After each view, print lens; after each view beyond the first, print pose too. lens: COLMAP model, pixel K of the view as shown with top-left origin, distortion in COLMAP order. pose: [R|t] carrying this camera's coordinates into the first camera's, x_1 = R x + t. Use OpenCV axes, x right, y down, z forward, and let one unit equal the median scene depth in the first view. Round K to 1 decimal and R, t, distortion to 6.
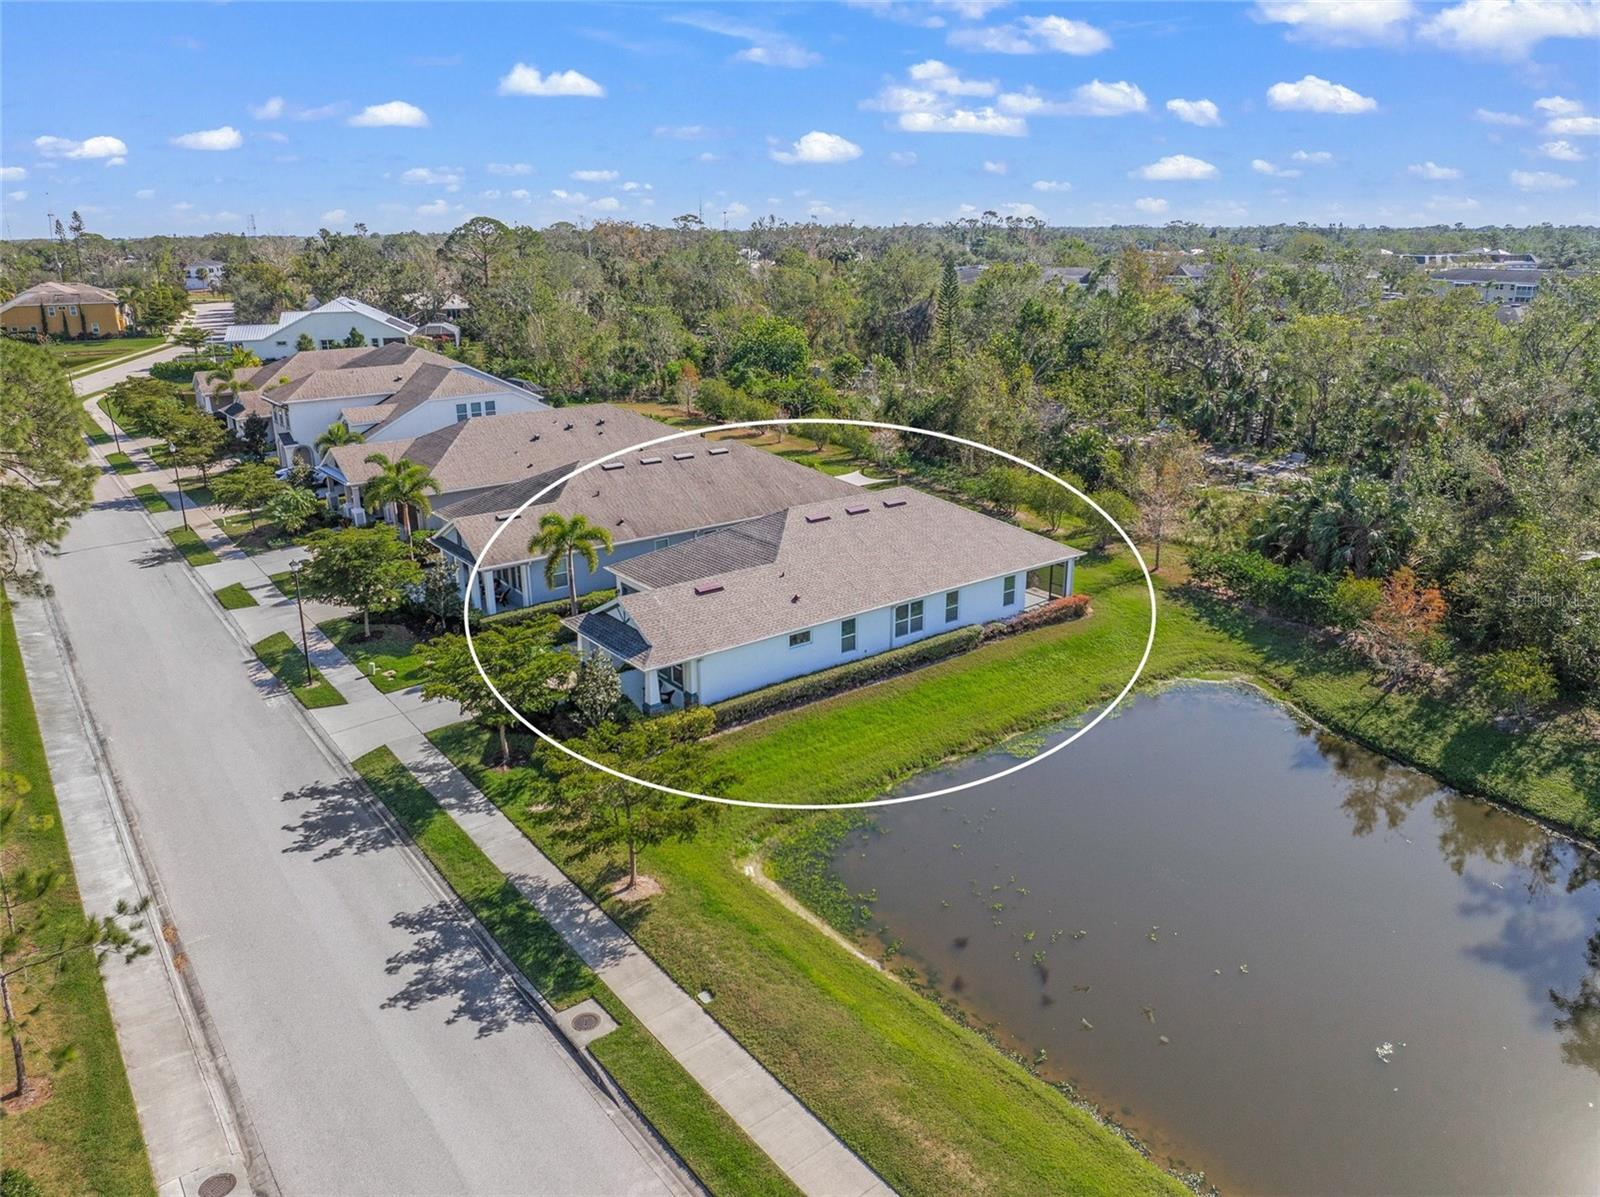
lens RADIAL K [[1112.3, 0, 800.0], [0, 1112.3, 598.5], [0, 0, 1]] dist [-0.027238, -0.027253]
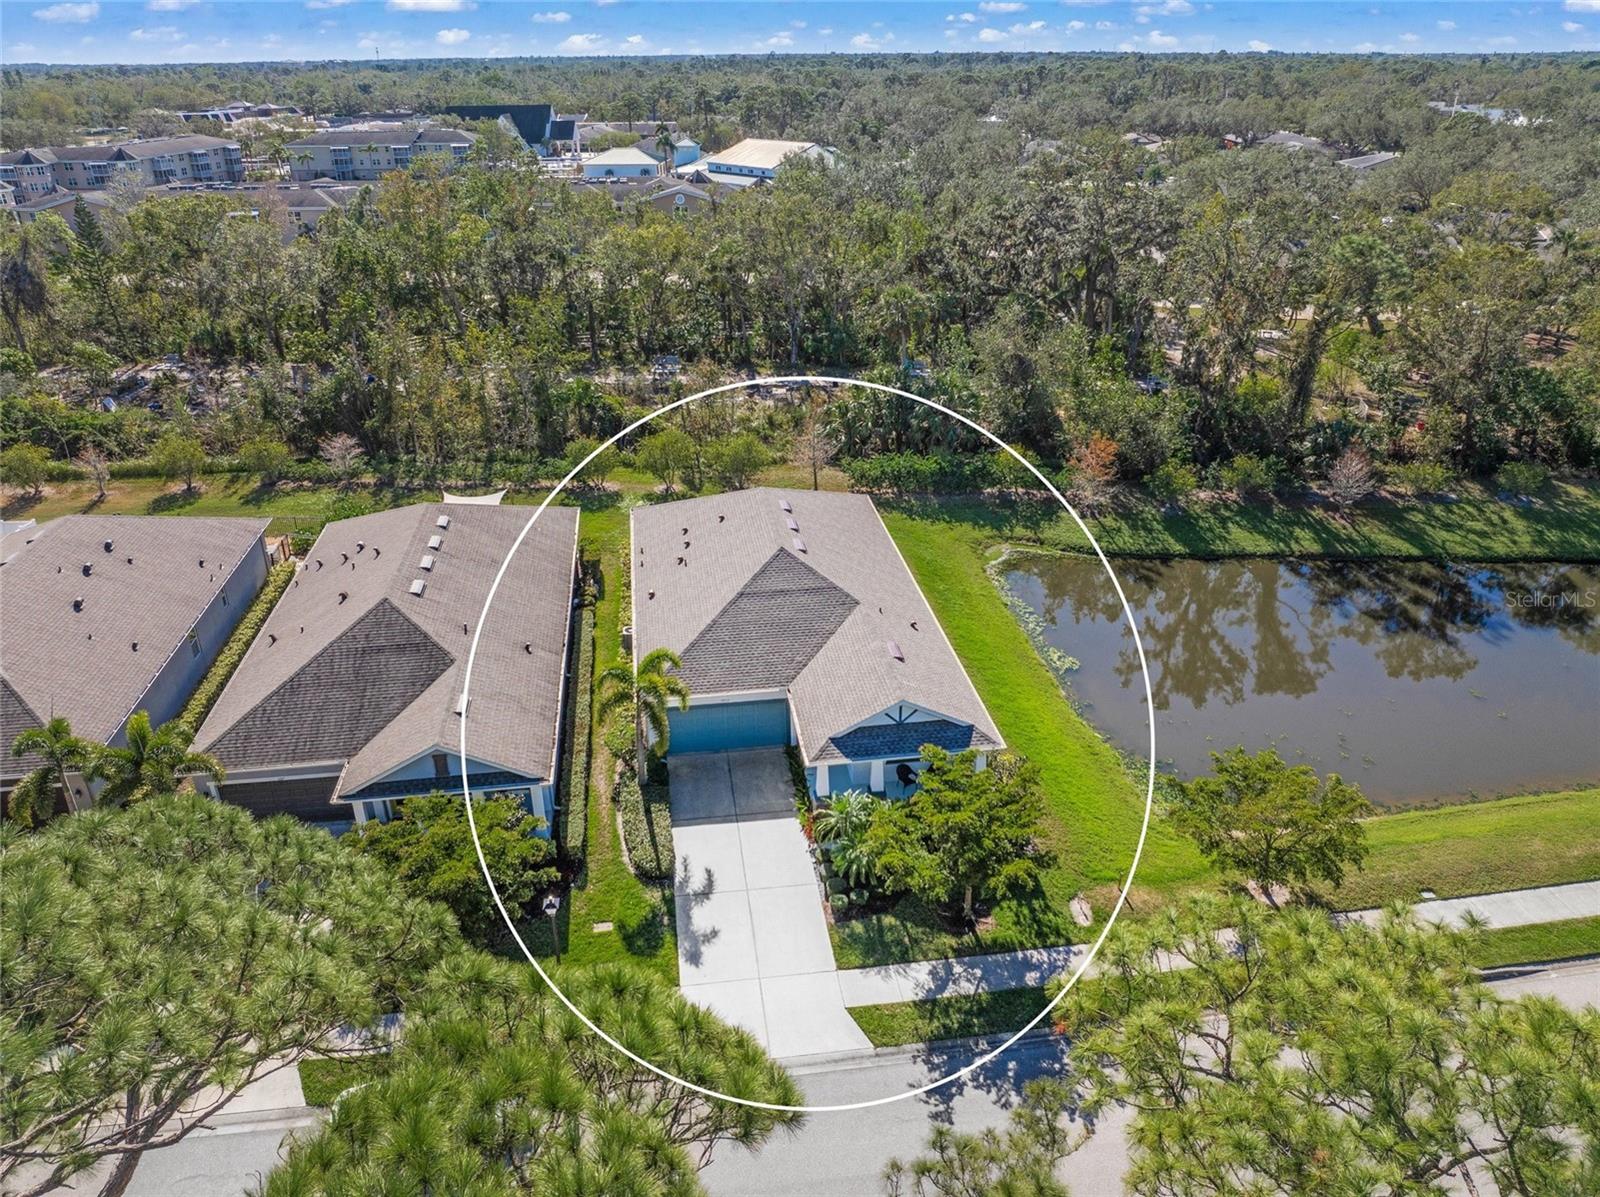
lens RADIAL K [[1117.3, 0, 803.0], [0, 1117.3, 599.3], [0, 0, 1]] dist [-0.040031, 0.000416]
pose [[0.489691, -0.381553, 0.783977, -0.791709], [0.280405, 0.920313, 0.272759, -0.308490], [-0.825576, 0.086264, 0.557659, 0.514240]]
